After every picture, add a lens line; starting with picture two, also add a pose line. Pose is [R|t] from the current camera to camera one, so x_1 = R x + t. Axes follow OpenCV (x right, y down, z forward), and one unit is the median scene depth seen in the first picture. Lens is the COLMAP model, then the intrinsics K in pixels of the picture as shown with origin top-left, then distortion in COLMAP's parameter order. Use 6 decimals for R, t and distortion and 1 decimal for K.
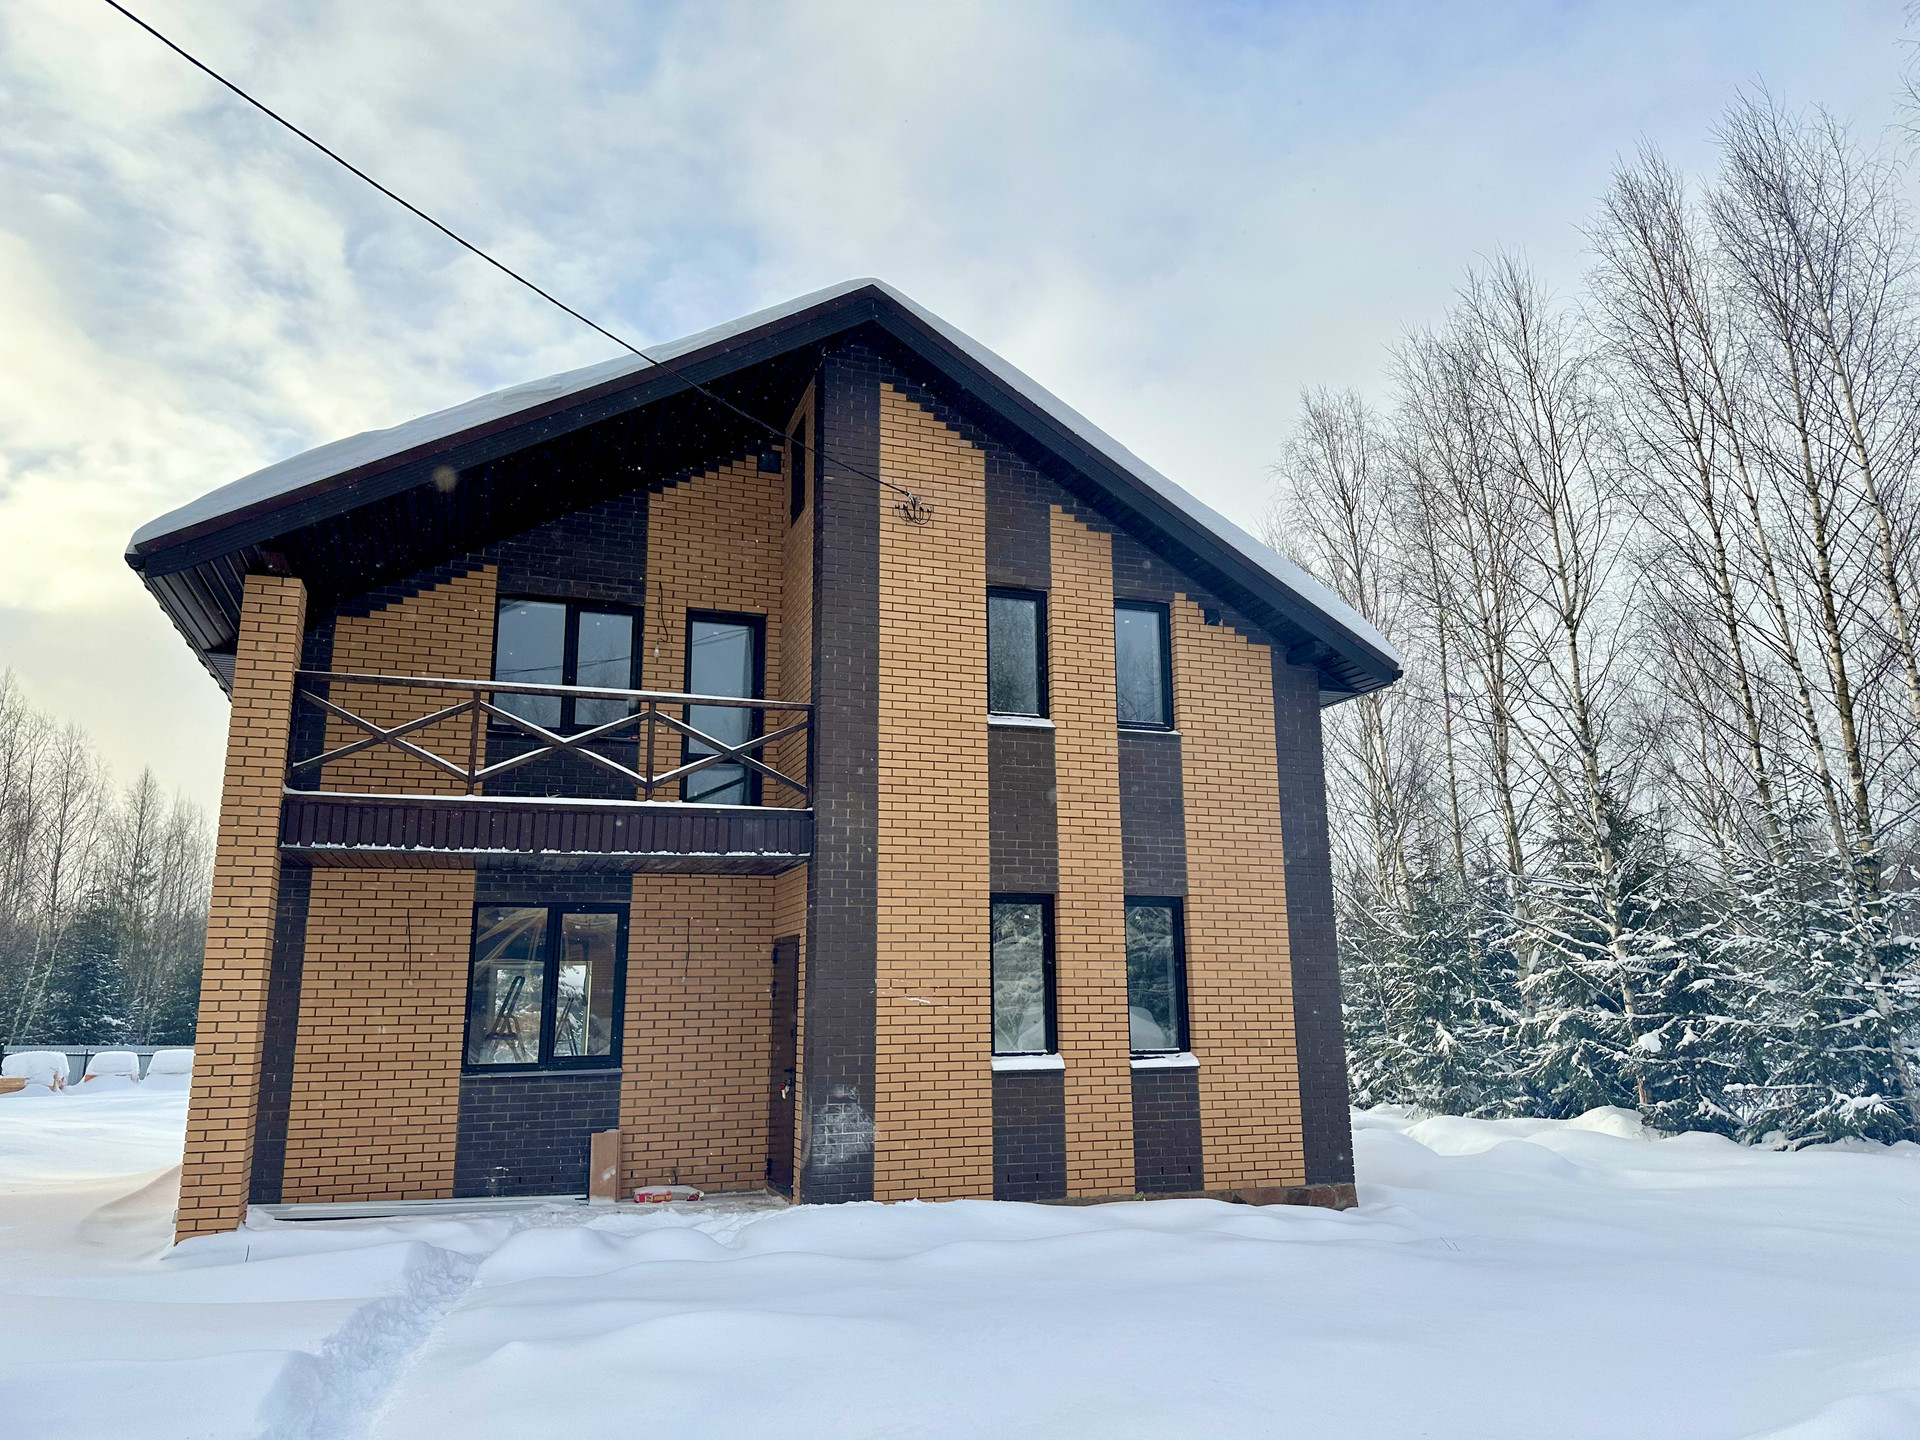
lens RADIAL K [[1333.6, 0, 969.0], [0, 1333.6, 710.8], [0, 0, 1]] dist [0.124852, -0.141604]
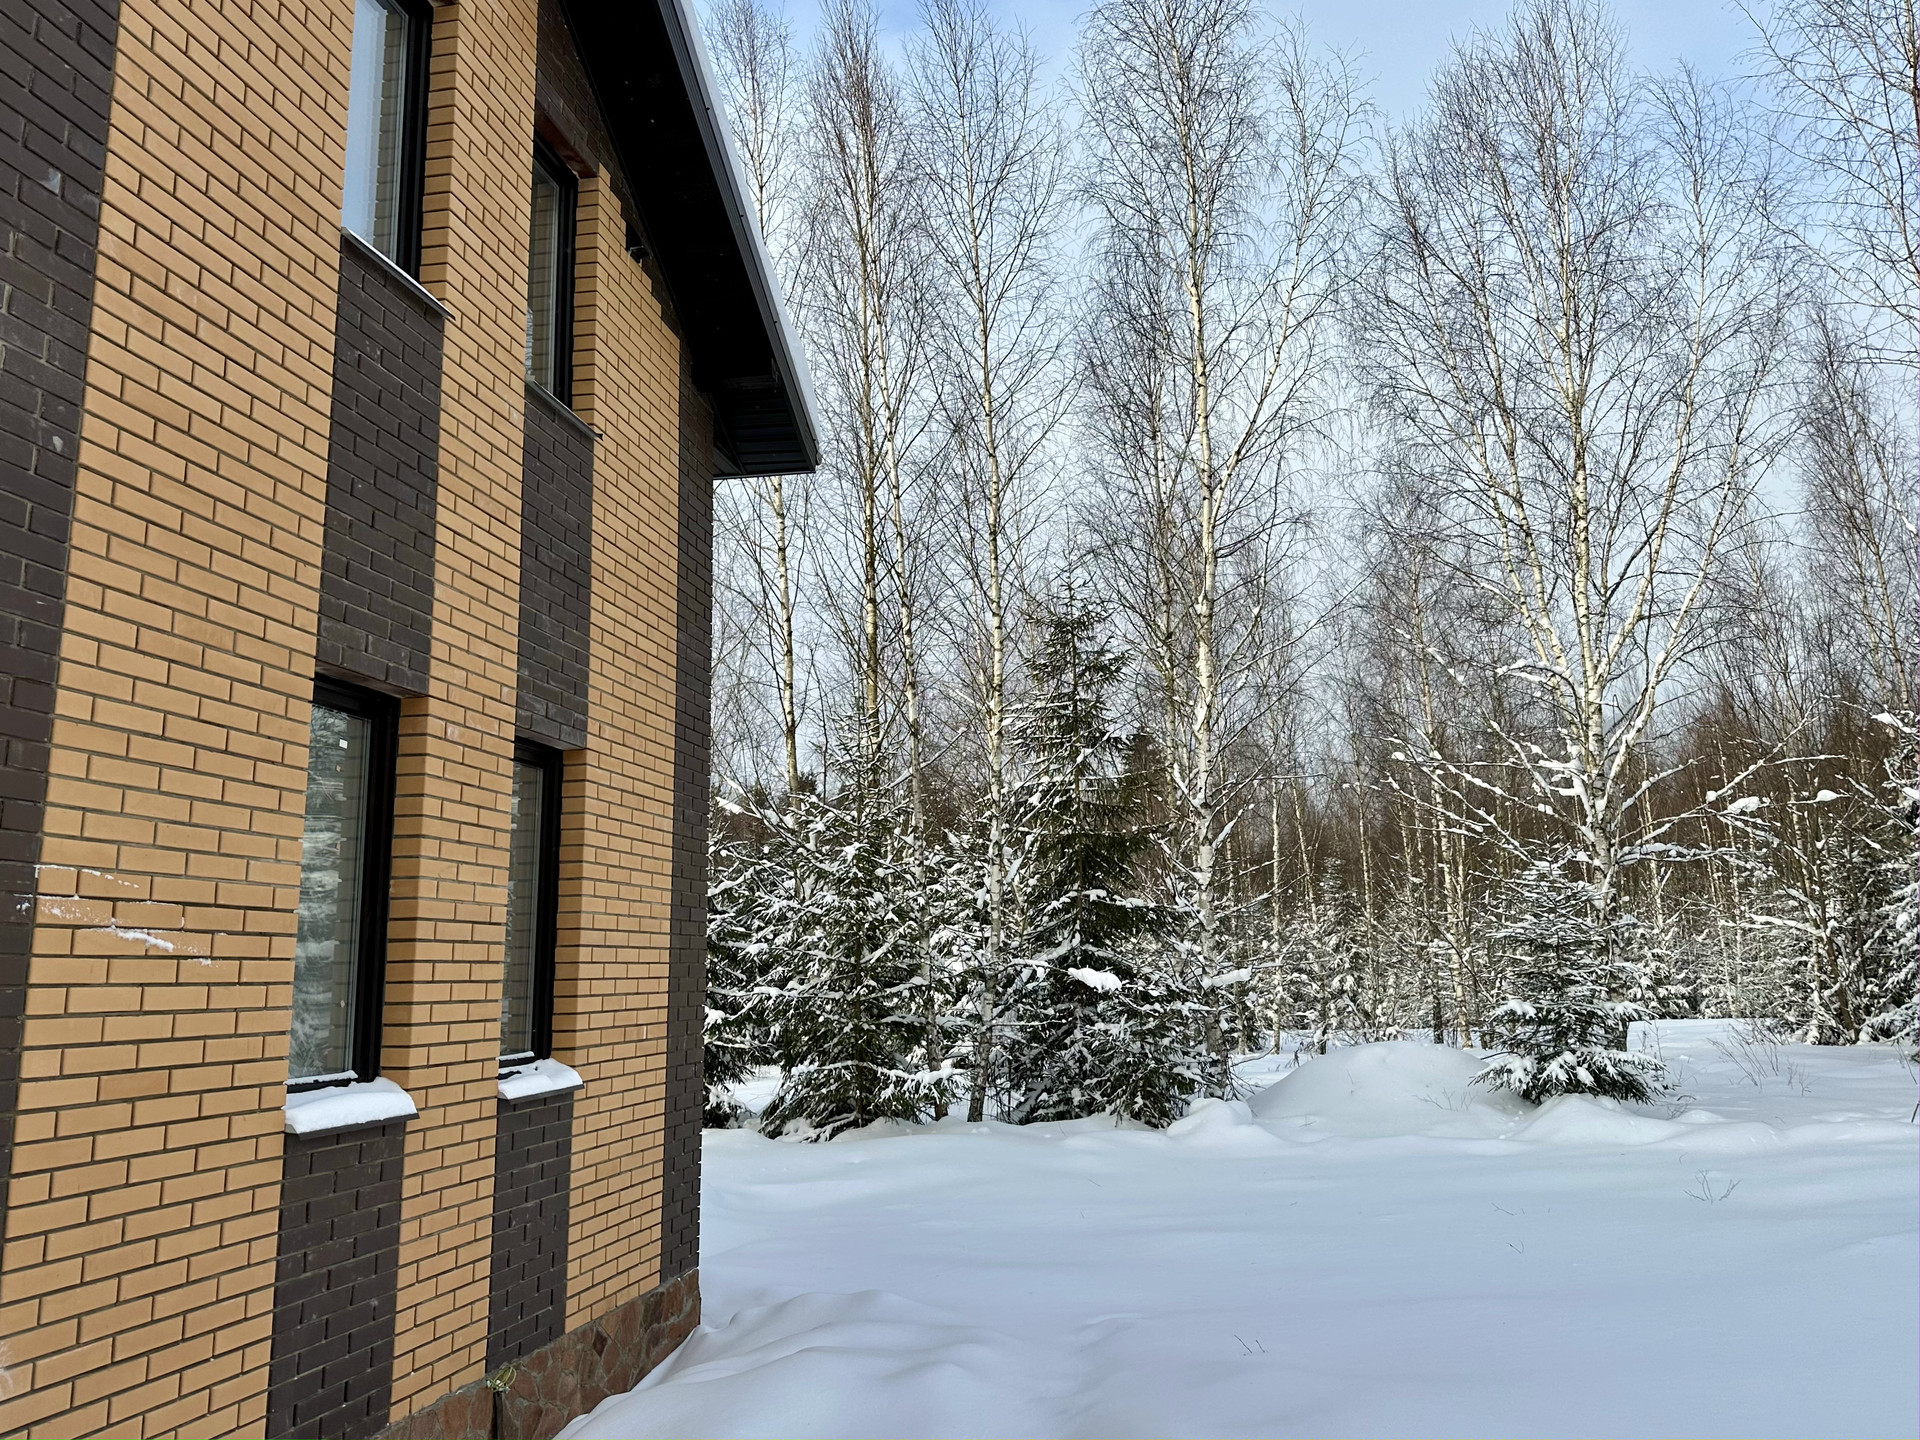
lens RADIAL K [[1437.8, 0, 964.1], [0, 1437.8, 739.2], [0, 0, 1]] dist [0.038484, -0.040581]
pose [[0.515320, 0.143200, 0.844949, -0.224336], [-0.176693, 0.982511, -0.058752, 0.145147], [-0.838585, -0.119020, 0.531610, 0.616197]]
